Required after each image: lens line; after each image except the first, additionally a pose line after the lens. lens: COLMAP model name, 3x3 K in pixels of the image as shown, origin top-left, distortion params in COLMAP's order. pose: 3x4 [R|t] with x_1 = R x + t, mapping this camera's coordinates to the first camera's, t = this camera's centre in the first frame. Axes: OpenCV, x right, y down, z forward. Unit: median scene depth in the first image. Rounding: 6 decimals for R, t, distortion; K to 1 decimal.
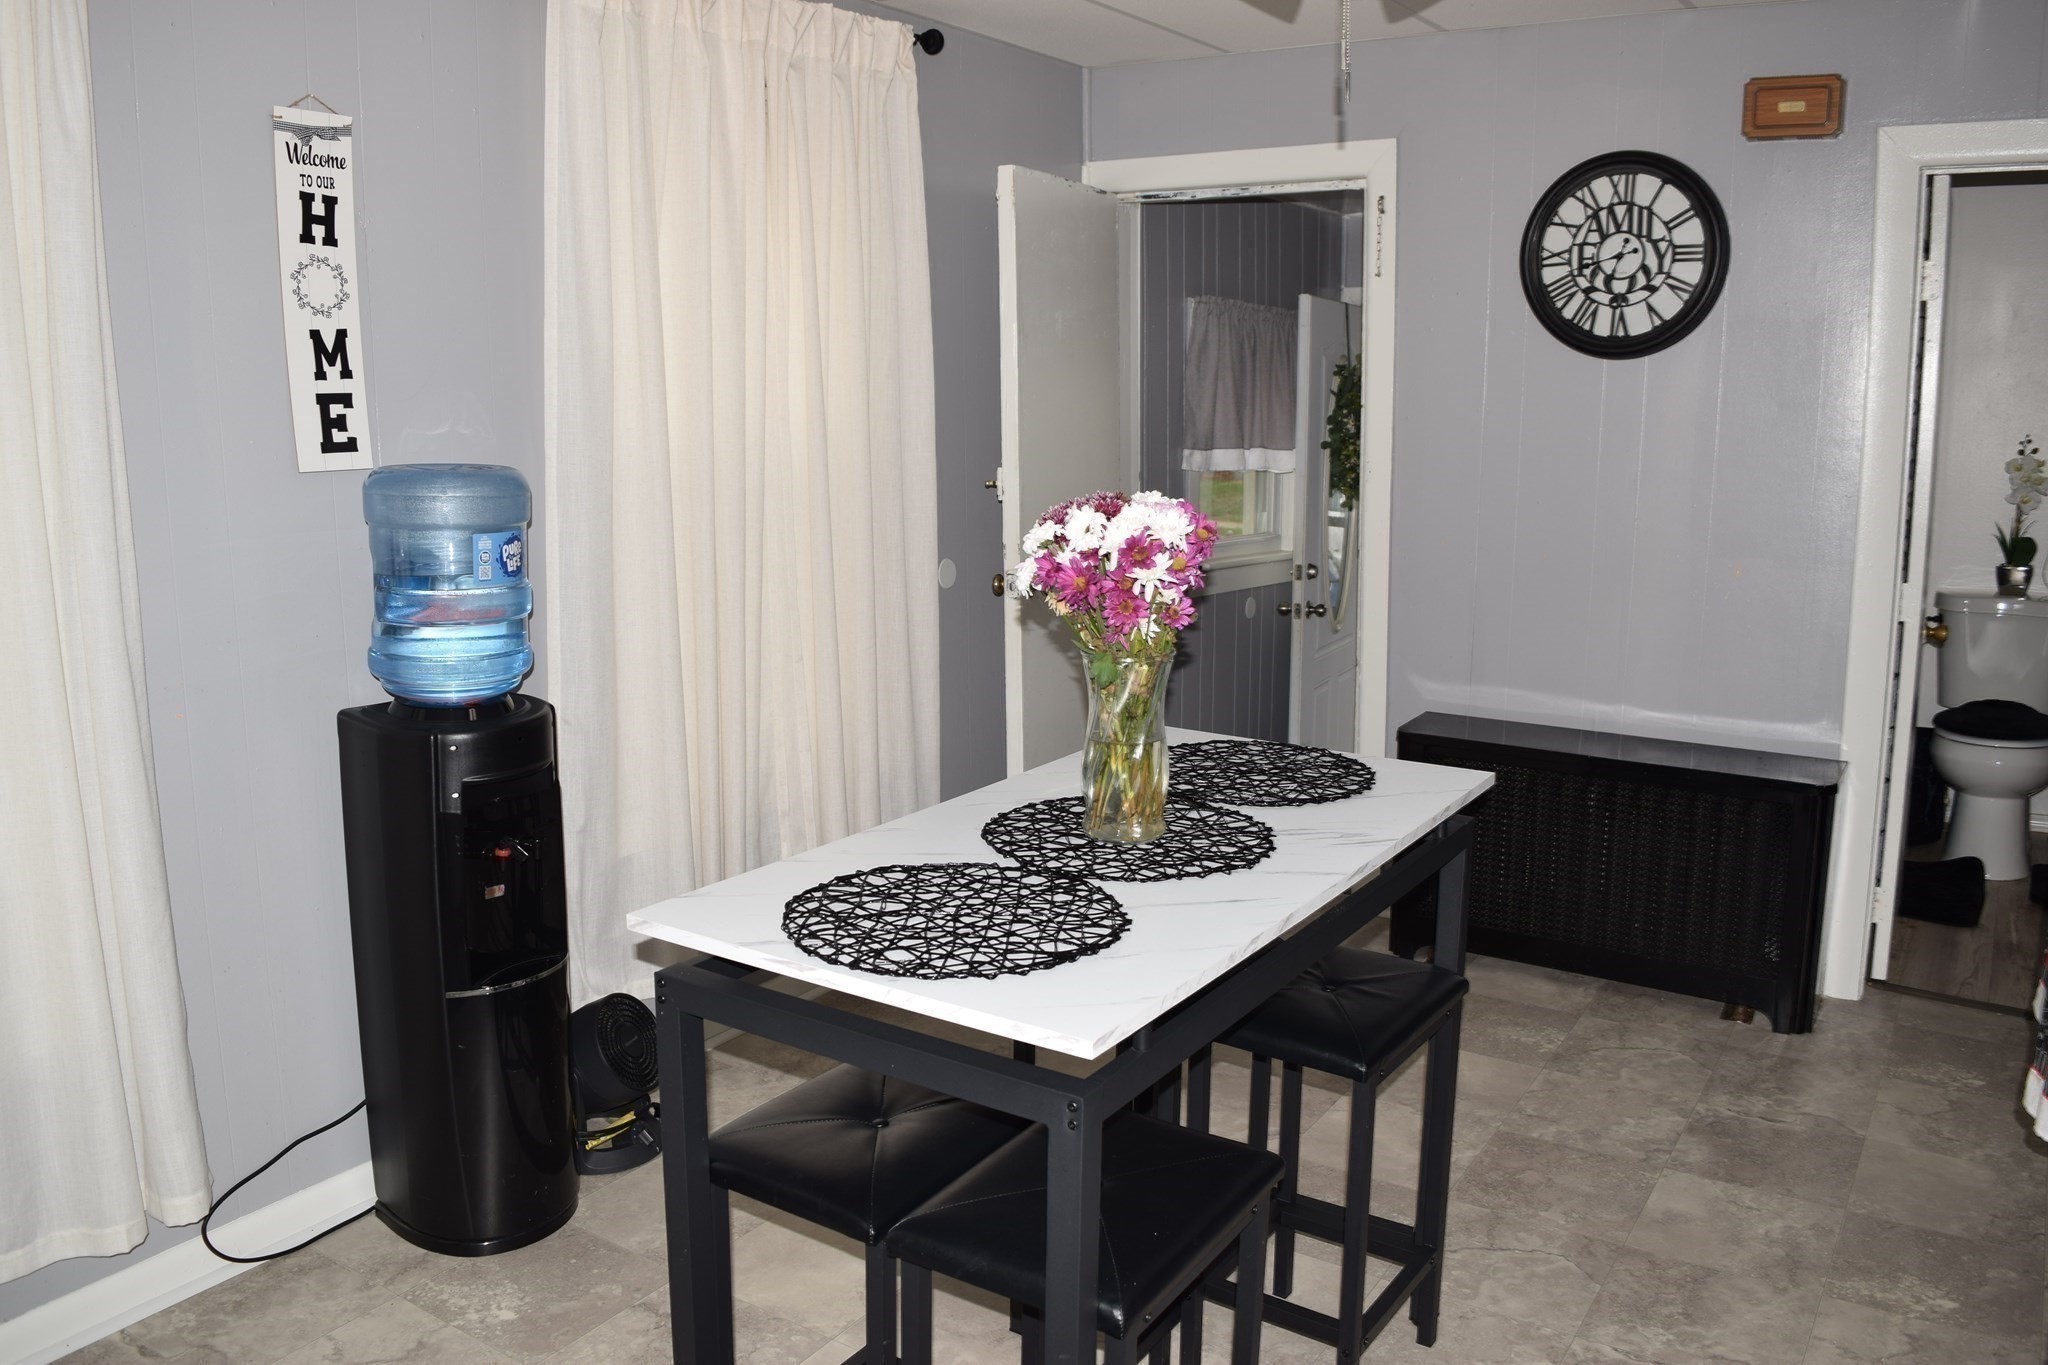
lens RADIAL K [[1621.2, 0, 1015.1], [0, 1621.2, 683.3], [0, 0, 1]] dist [-0.097176, 0.025905]
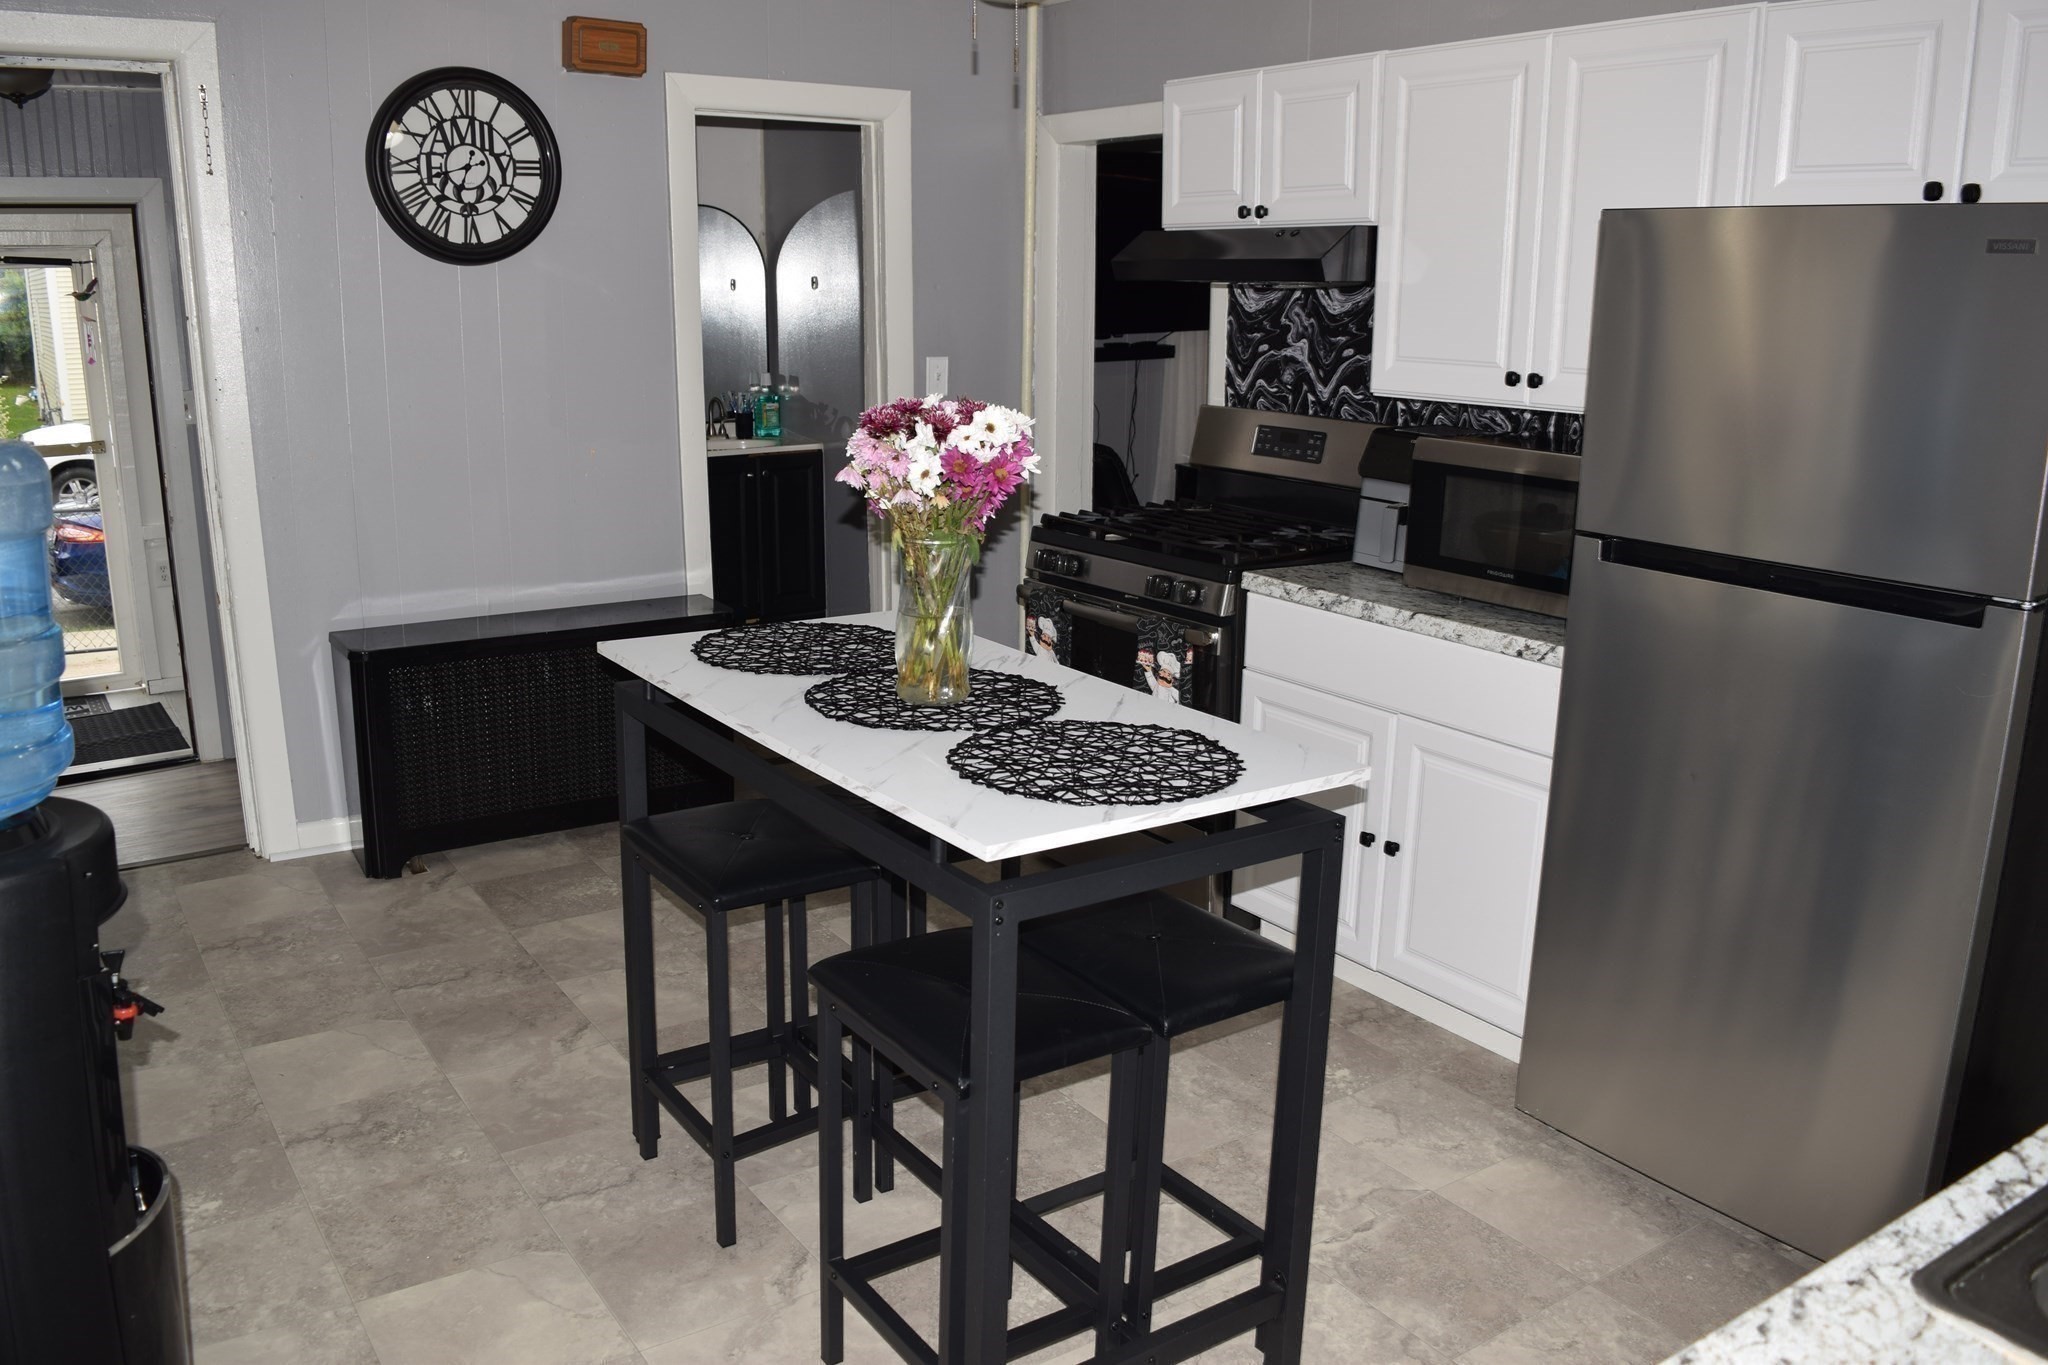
lens RADIAL K [[1621.2, 0, 1013.6], [0, 1621.2, 699.8], [0, 0, 1]] dist [-0.097176, 0.025905]
pose [[0.367010, -0.227501, 0.901968, -0.525669], [0.158402, 0.970755, 0.180398, -0.057205], [-0.916631, 0.076665, 0.392313, 0.277807]]
